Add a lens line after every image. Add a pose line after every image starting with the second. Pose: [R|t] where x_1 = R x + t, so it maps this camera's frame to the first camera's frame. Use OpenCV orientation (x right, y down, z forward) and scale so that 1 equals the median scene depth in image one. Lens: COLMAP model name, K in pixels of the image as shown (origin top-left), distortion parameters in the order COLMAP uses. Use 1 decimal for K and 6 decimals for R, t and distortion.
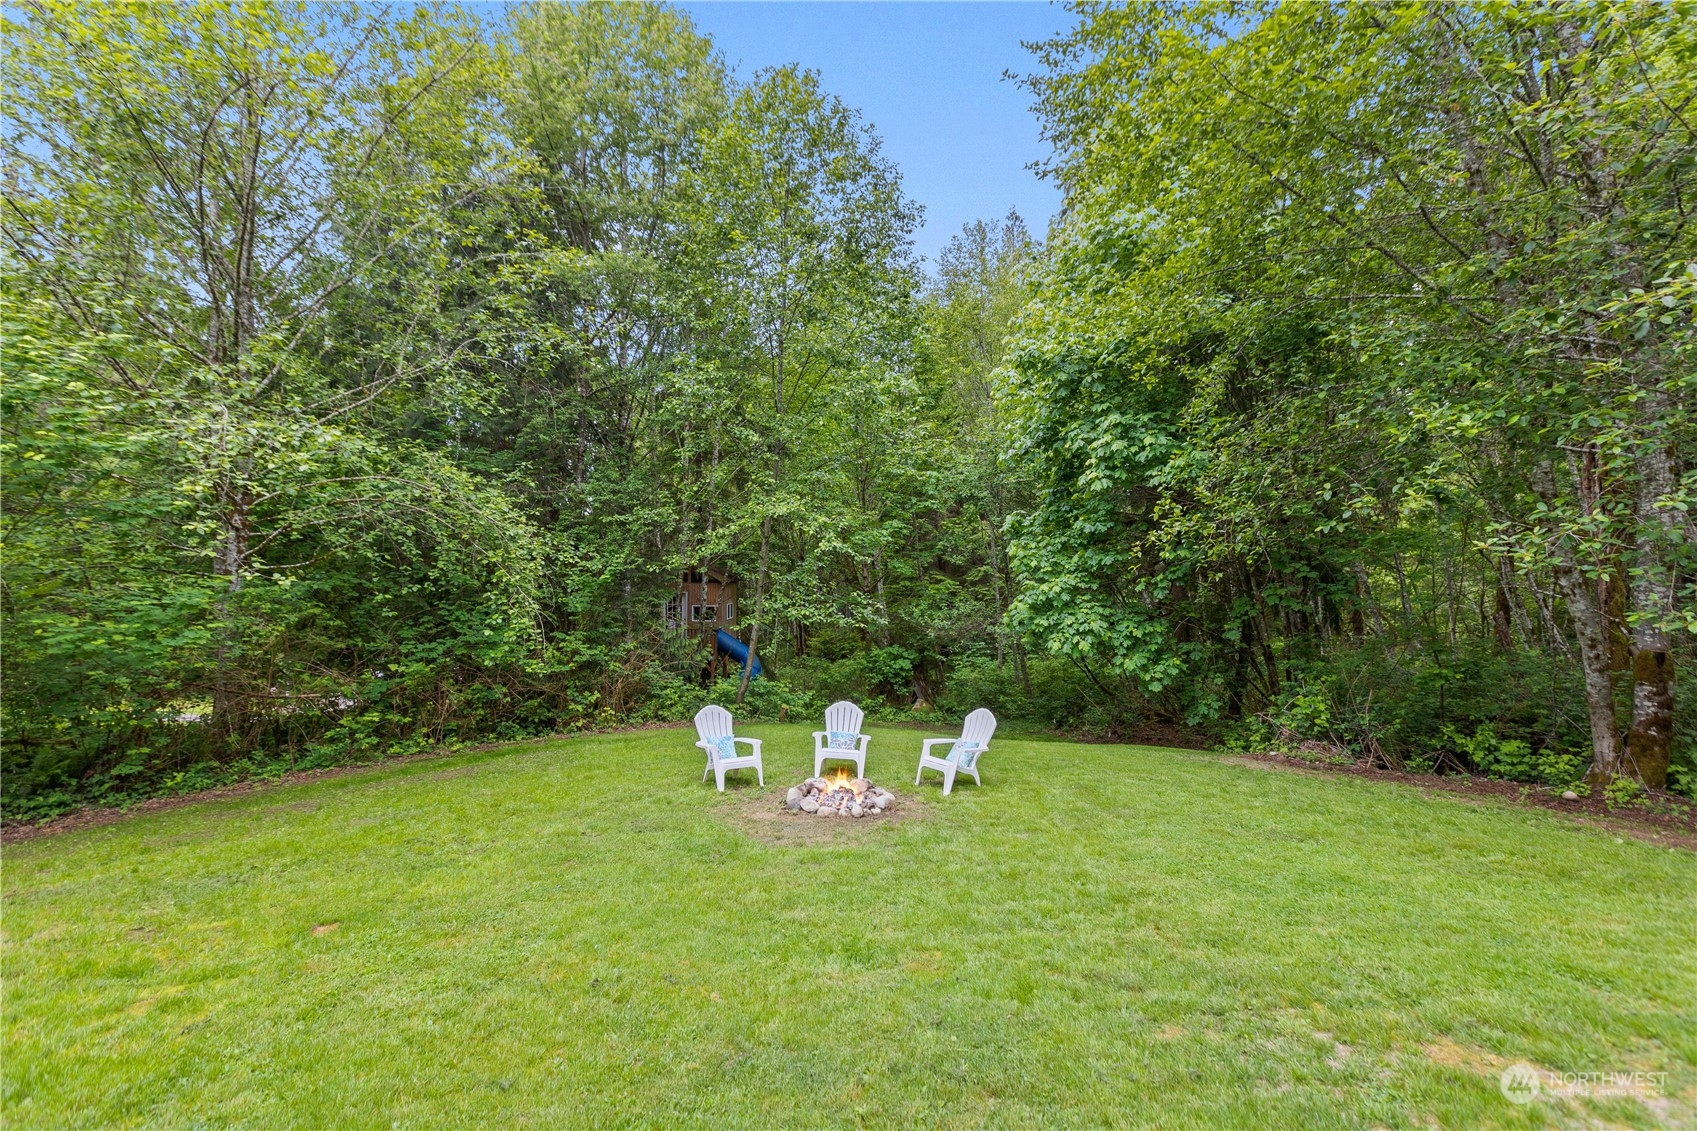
lens RADIAL K [[752.1, 0, 849.1], [0, 752.1, 560.4], [0, 0, 1]] dist [-0.002249, 0.001118]
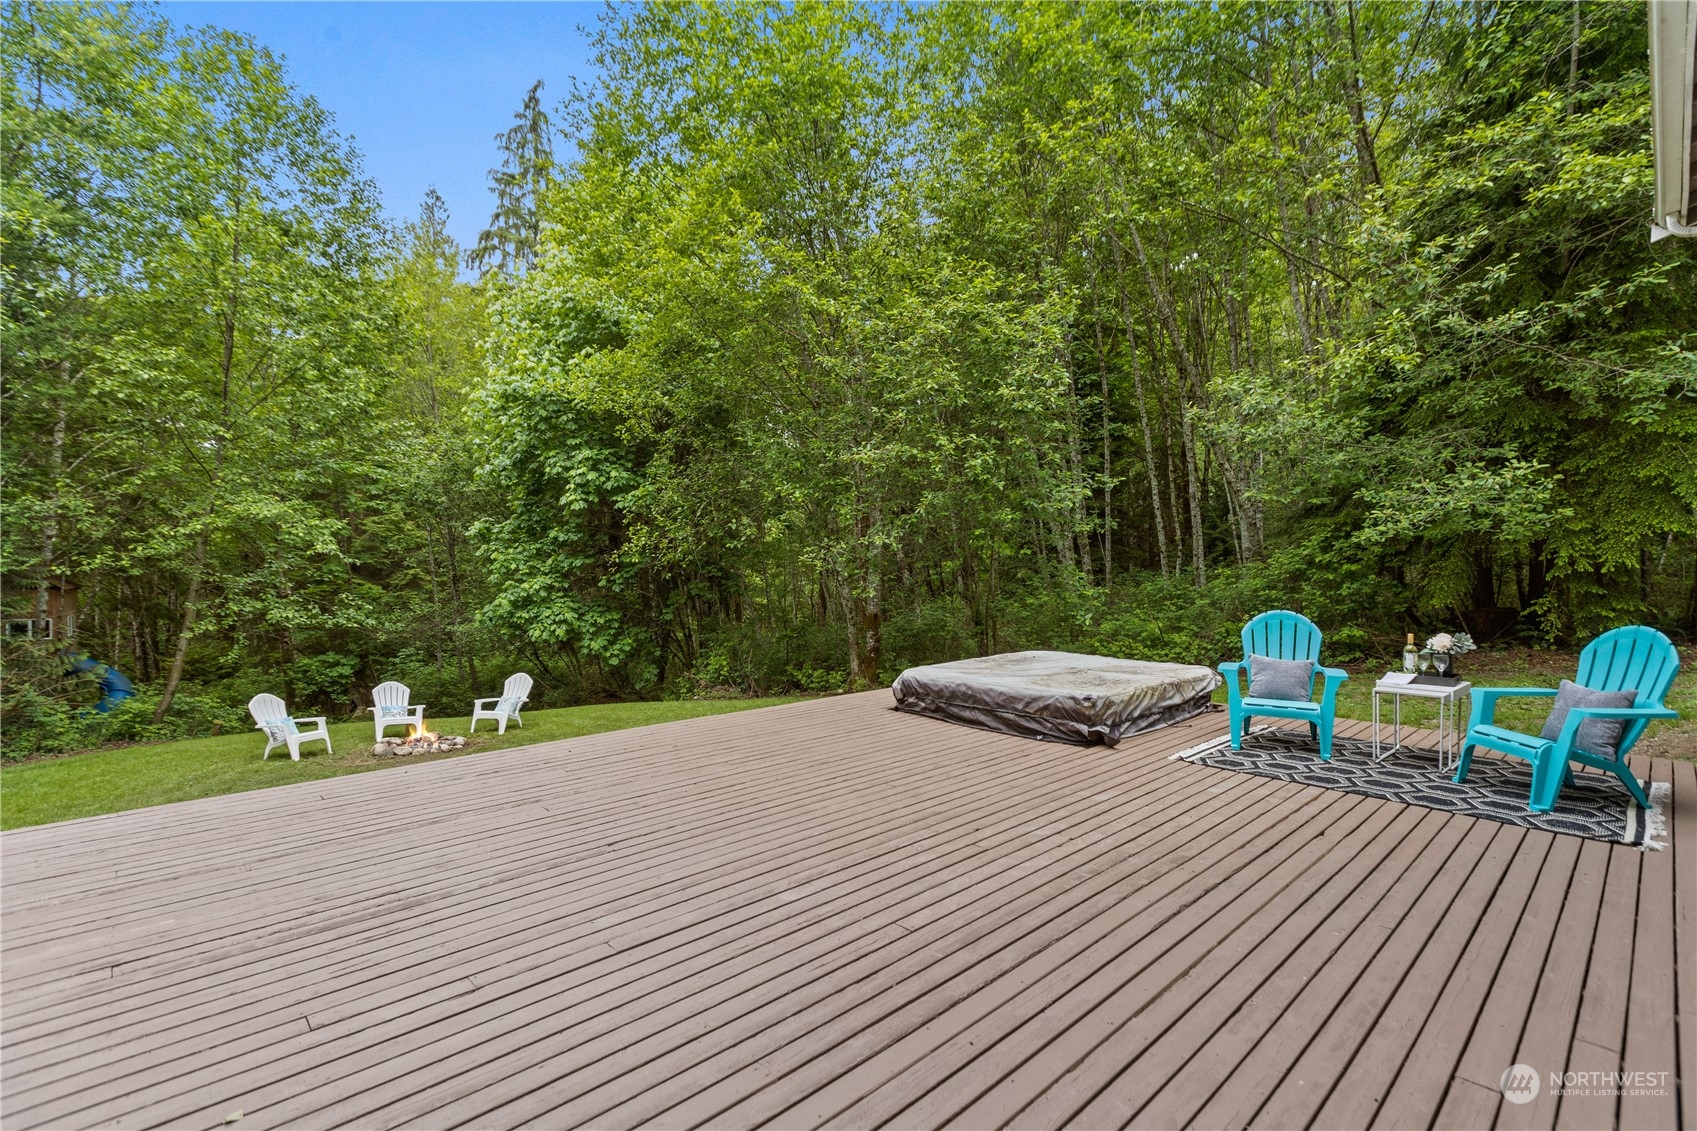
lens RADIAL K [[752.1, 0, 848.7], [0, 752.1, 565.3], [0, 0, 1]] dist [-0.002249, 0.001118]
pose [[0.734423, 0.005506, 0.678670, -0.180035], [-0.007502, 0.999972, 0.000004, -0.001294], [-0.678651, -0.005094, 0.734443, -0.233823]]
